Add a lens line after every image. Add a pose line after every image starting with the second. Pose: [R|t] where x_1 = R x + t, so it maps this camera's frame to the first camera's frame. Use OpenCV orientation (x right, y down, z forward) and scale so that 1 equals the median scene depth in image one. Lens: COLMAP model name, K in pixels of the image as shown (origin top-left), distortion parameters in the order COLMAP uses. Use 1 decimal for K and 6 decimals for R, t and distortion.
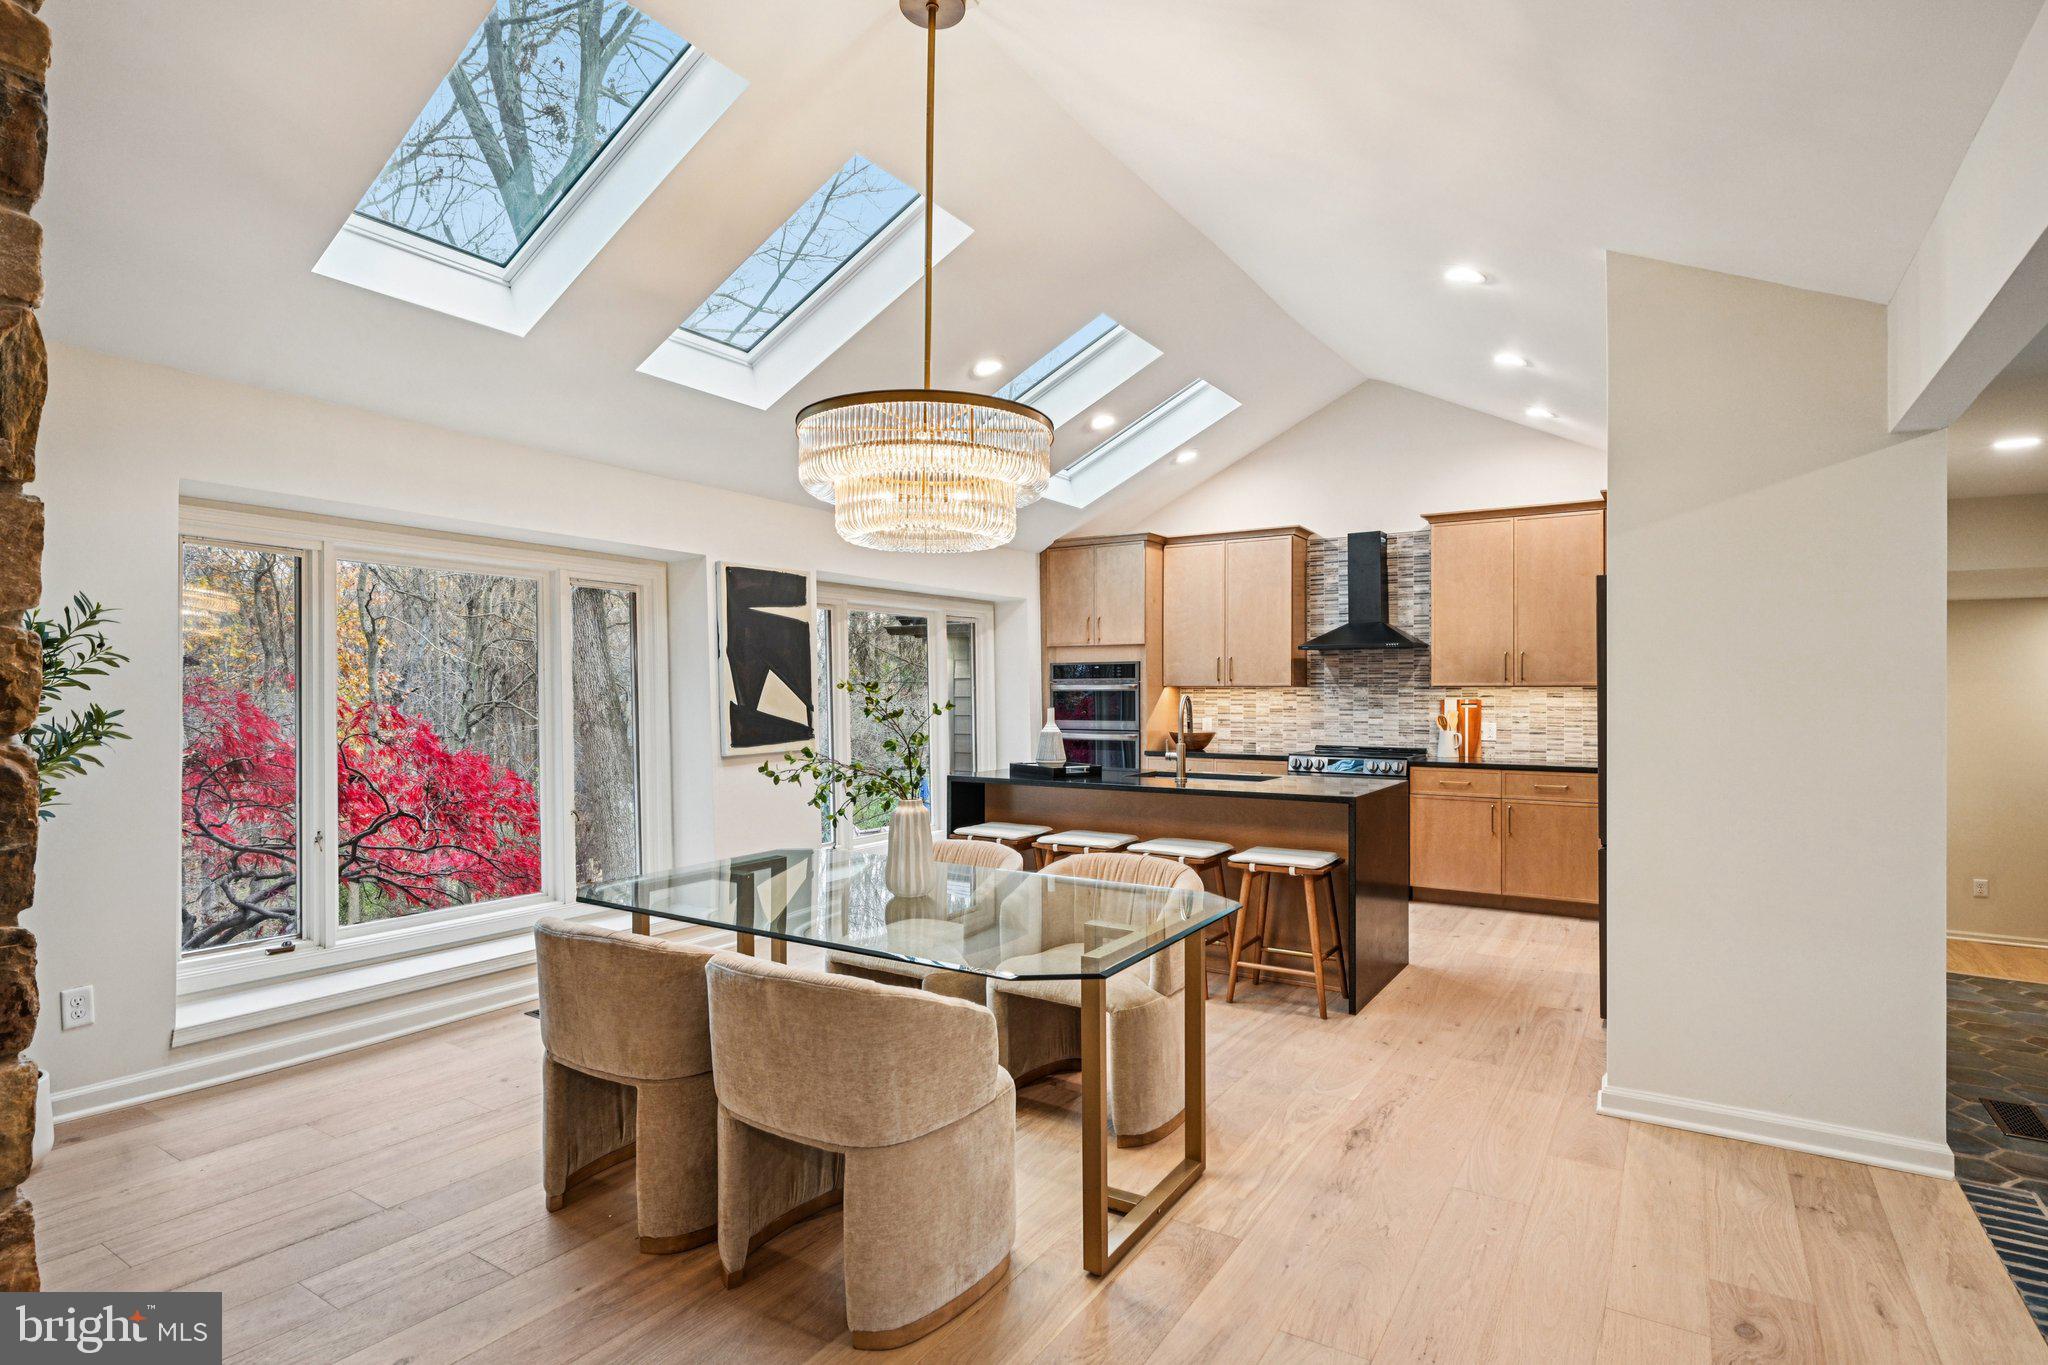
lens RADIAL K [[1042.2, 0, 1028.9], [0, 1042.2, 686.4], [0, 0, 1]] dist [0.005363, -0.001697]
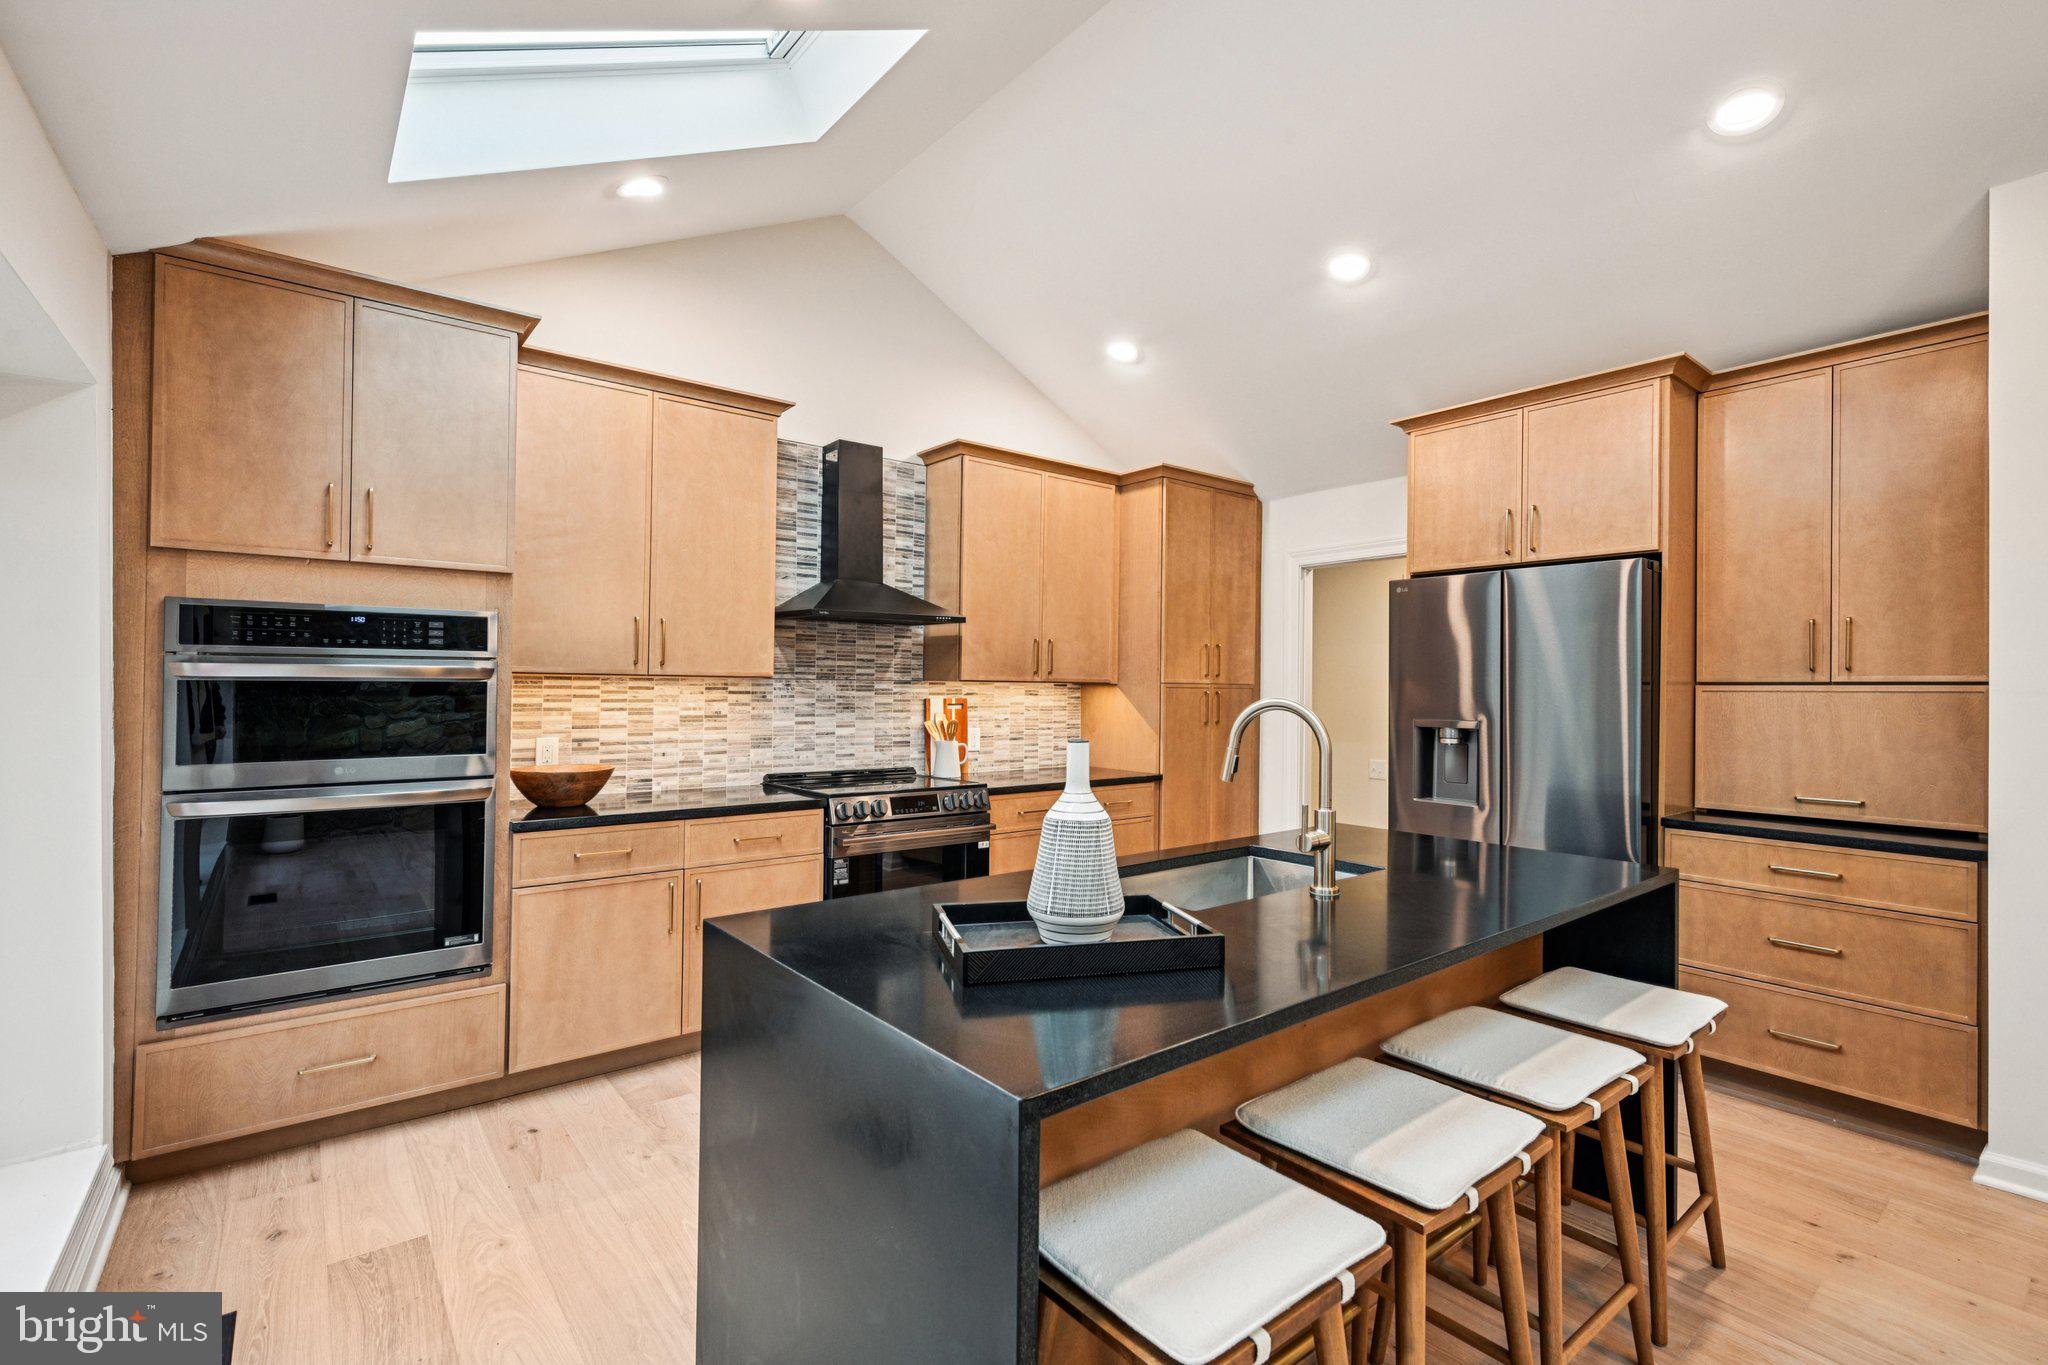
lens RADIAL K [[915.5, 0, 1028.7], [0, 915.5, 685.4], [0, 0, 1]] dist [0.003506, 0.000759]
pose [[0.320898, 0.005016, 0.947100, -0.200603], [-0.013488, 0.999909, -0.000726, 0.003110], [-0.947018, -0.012542, 0.320937, 0.760180]]
